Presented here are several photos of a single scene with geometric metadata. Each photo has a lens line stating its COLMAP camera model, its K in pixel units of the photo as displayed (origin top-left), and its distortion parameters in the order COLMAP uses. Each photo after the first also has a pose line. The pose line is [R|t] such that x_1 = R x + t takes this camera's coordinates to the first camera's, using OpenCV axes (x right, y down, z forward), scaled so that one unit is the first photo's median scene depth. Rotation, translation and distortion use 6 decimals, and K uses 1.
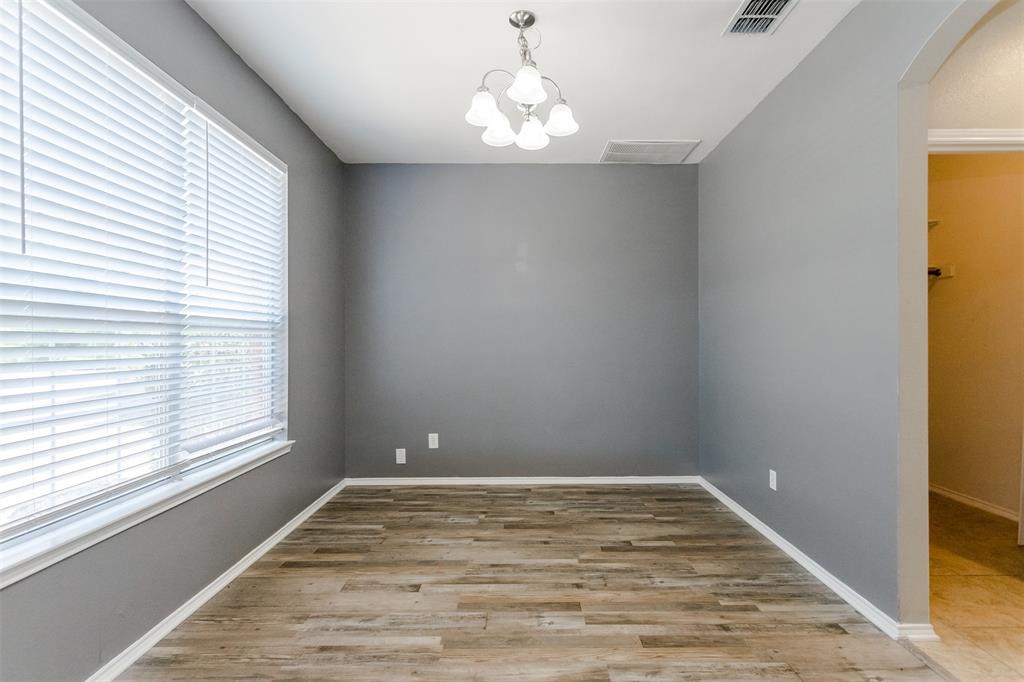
lens RADIAL K [[489.6, 0, 528.3], [0, 489.6, 340.1], [0, 0, 1]] dist [-0.001954, 0.003762]
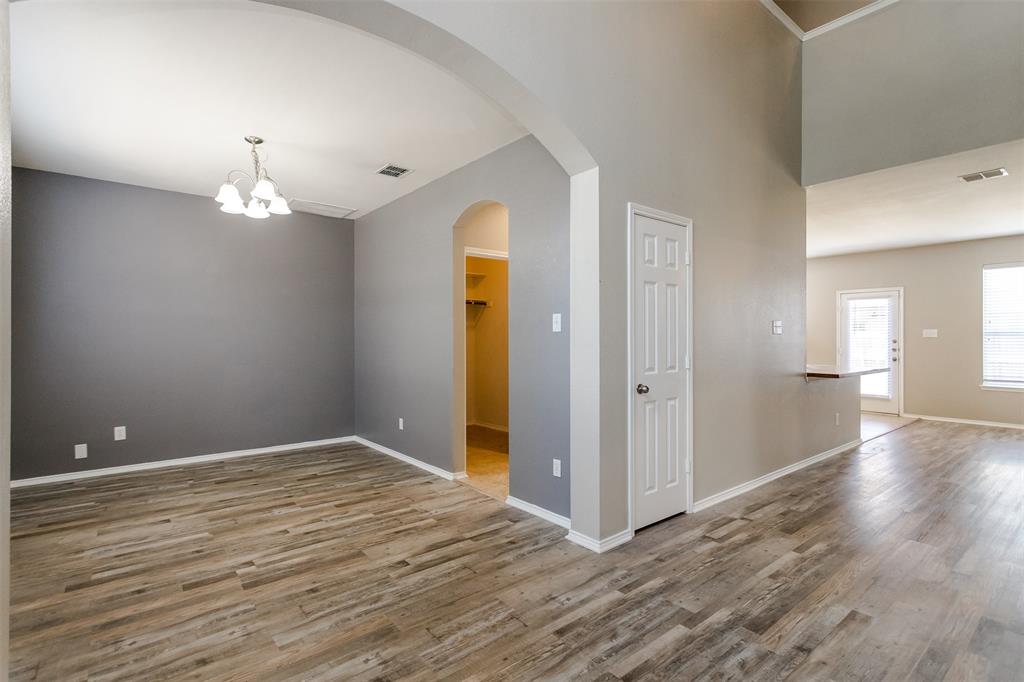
lens RADIAL K [[489.6, 0, 506.1], [0, 489.6, 345.4], [0, 0, 1]] dist [-0.001954, 0.003762]
pose [[0.783627, -0.006562, 0.621198, -0.330085], [-0.002643, 0.999900, 0.013898, -0.017494], [-0.621227, -0.012533, 0.783531, -0.681699]]
